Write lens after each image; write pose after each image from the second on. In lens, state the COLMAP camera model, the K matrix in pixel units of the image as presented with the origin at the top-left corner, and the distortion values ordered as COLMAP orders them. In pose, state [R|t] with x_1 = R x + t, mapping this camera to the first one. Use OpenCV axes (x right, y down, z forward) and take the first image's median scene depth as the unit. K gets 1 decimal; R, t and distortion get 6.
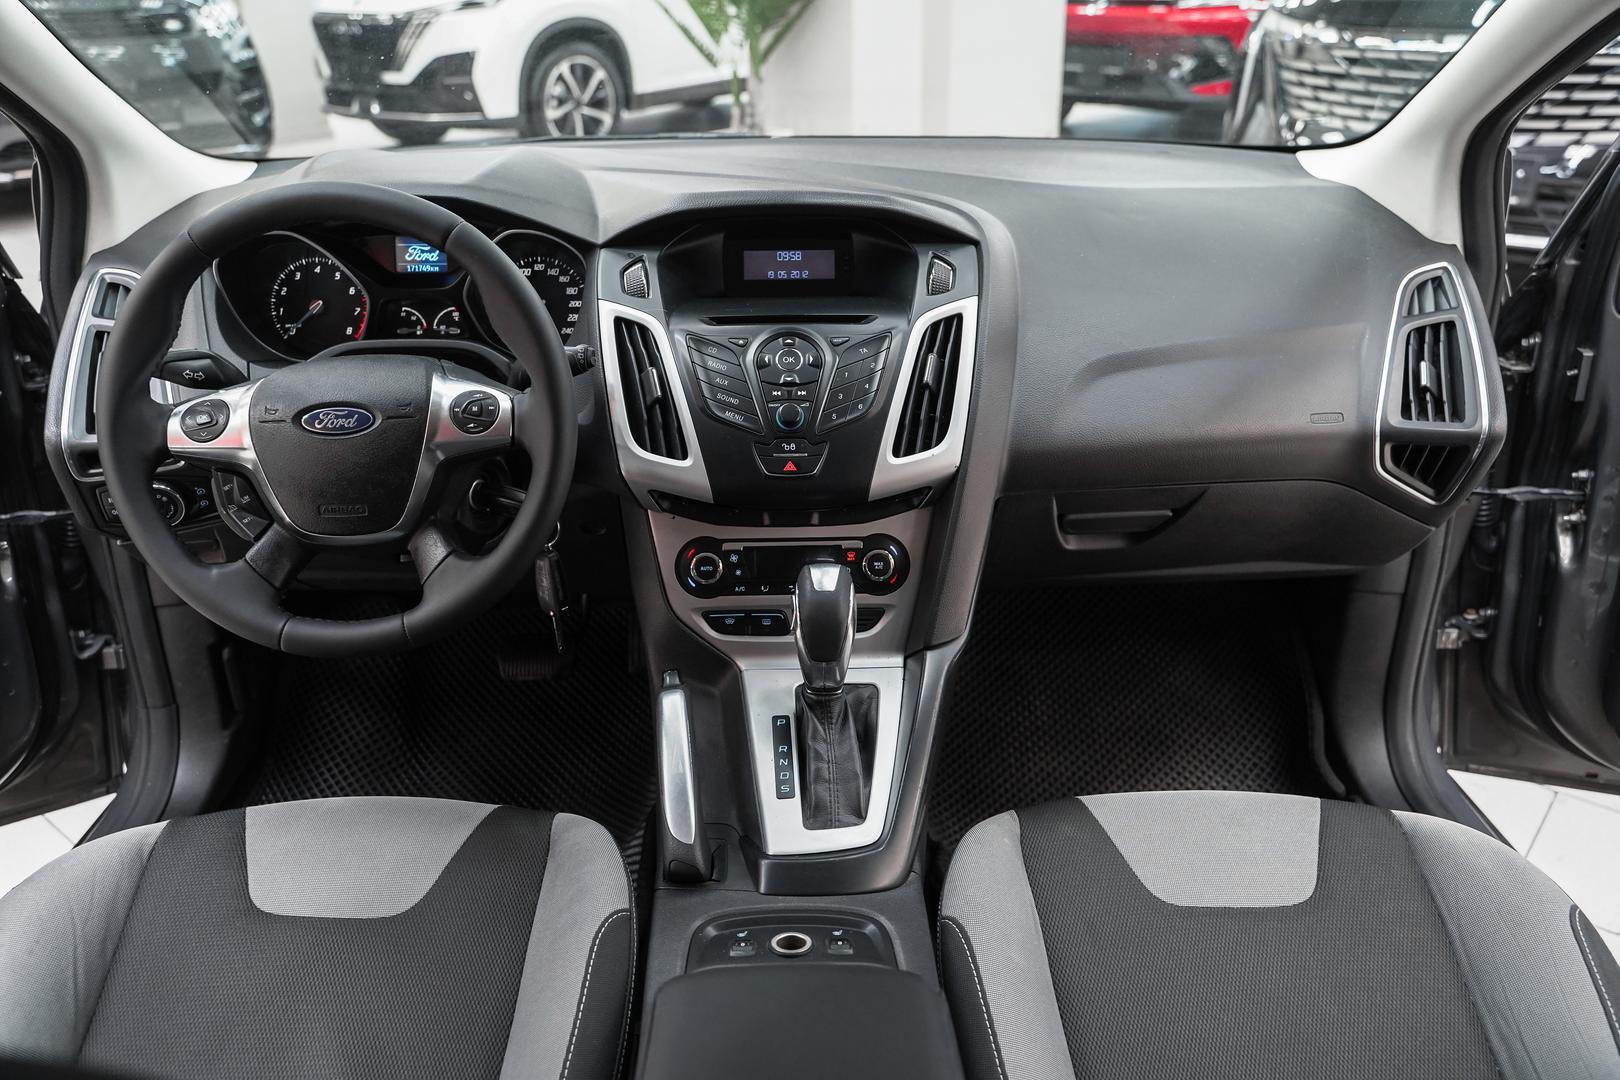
lens RADIAL K [[1284.0, 0, 810.0], [0, 1284.0, 540.0], [0, 0, 1]] dist [-0.011361, 0.000609]
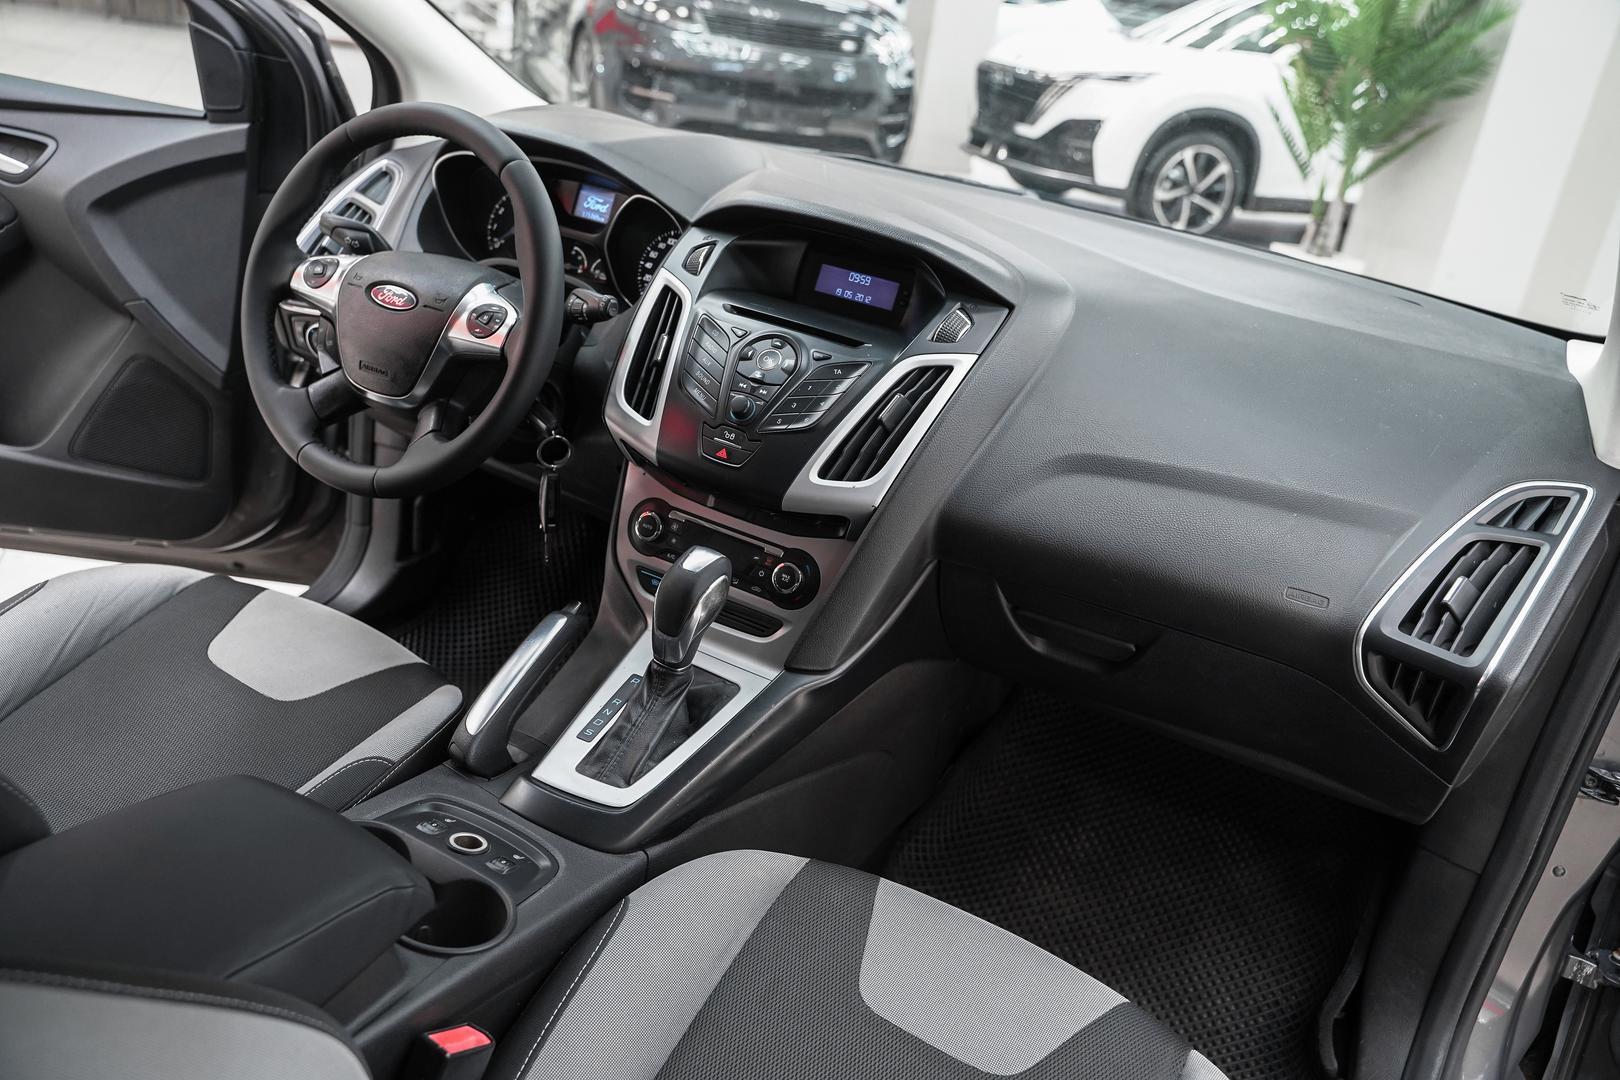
lens RADIAL K [[1290.7, 0, 815.9], [0, 1290.7, 539.1], [0, 0, 1]] dist [-0.011925, 0.002214]
pose [[0.852088, 0.319903, -0.414257, 0.471897], [-0.343934, 0.938830, 0.017555, -0.033936], [0.394533, 0.127519, 0.909991, 0.079082]]
